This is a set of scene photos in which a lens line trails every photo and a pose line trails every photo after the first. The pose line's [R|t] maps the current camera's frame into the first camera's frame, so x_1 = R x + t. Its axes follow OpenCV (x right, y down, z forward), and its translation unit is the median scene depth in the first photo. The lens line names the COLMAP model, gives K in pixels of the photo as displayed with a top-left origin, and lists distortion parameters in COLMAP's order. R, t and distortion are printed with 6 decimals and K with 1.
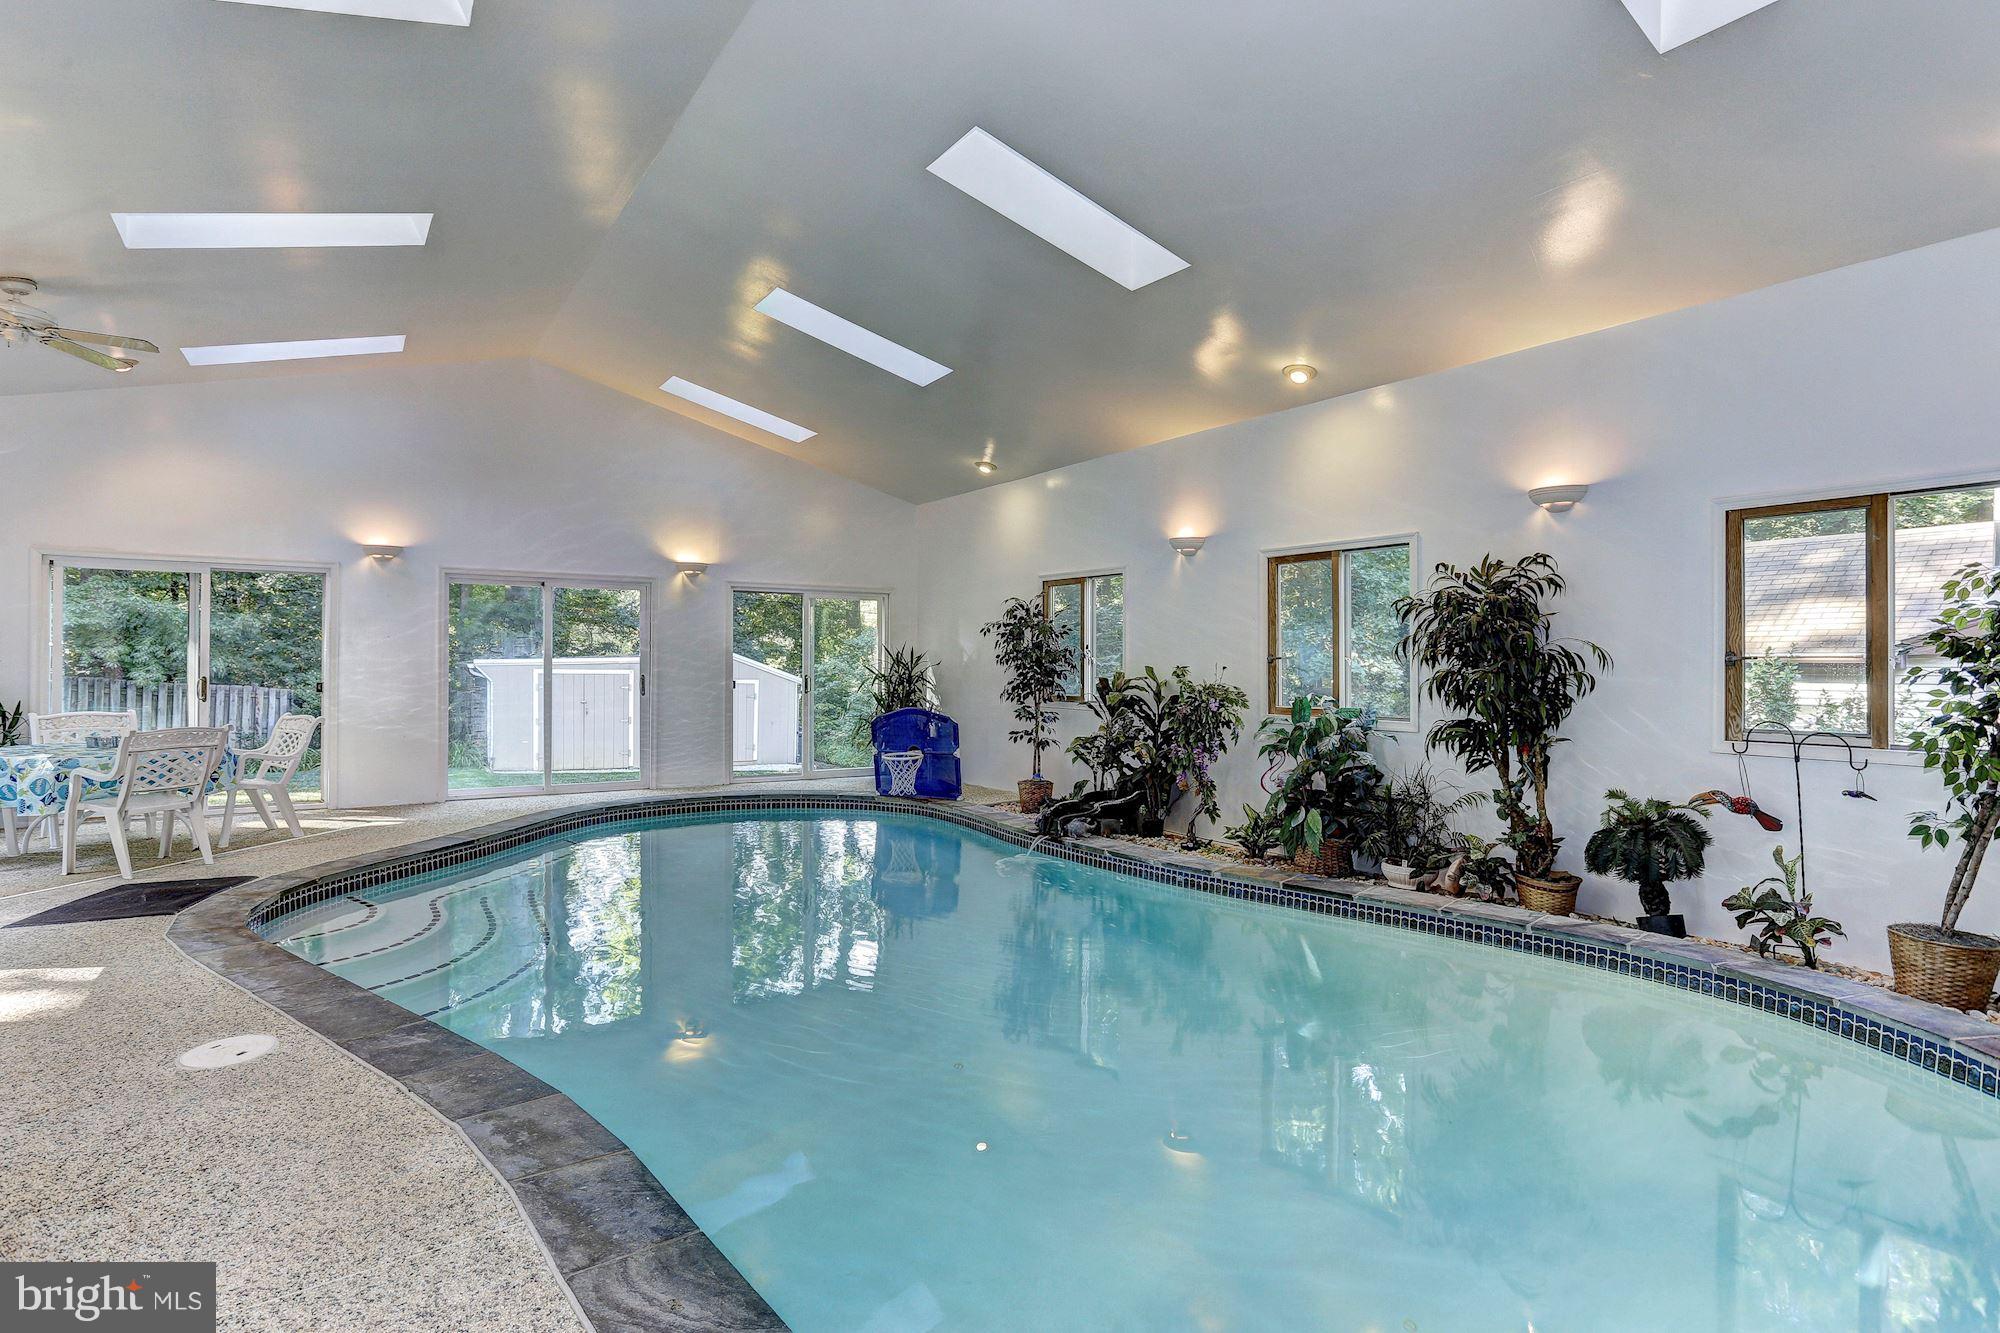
lens RADIAL K [[971.8, 0, 991.5], [0, 971.8, 664.4], [0, 0, 1]] dist [-0.046975, 0.011456]
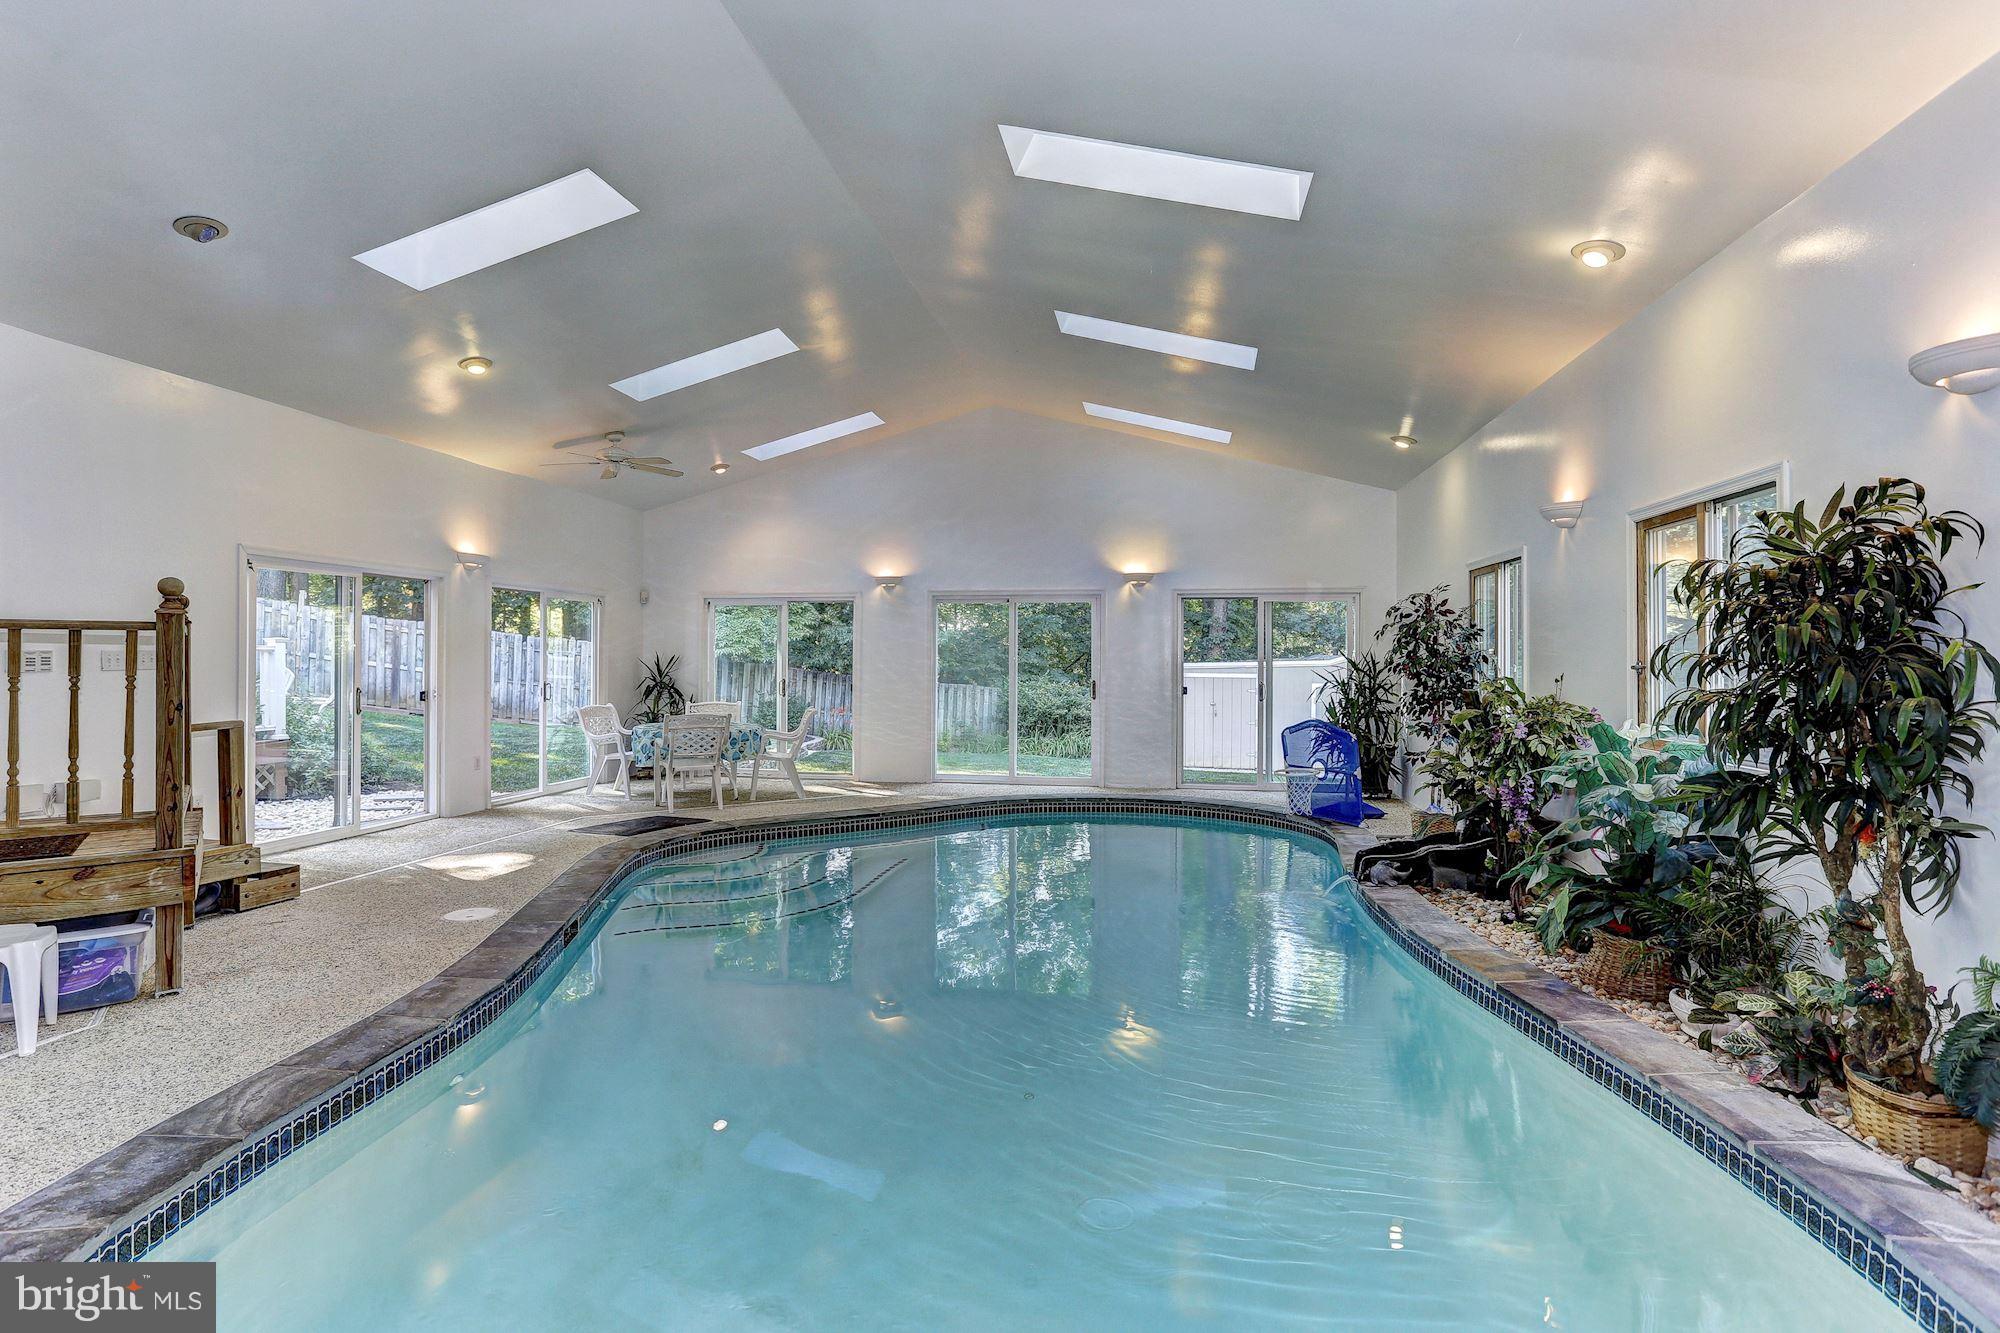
lens RADIAL K [[966.5, 0, 991.8], [0, 966.5, 659.8], [0, 0, 1]] dist [-0.043059, 0.023885]
pose [[0.728365, -0.003327, -0.685182, 0.334480], [-0.002198, 0.999972, -0.007192, -0.004457], [0.685186, 0.006744, 0.728337, 0.149363]]
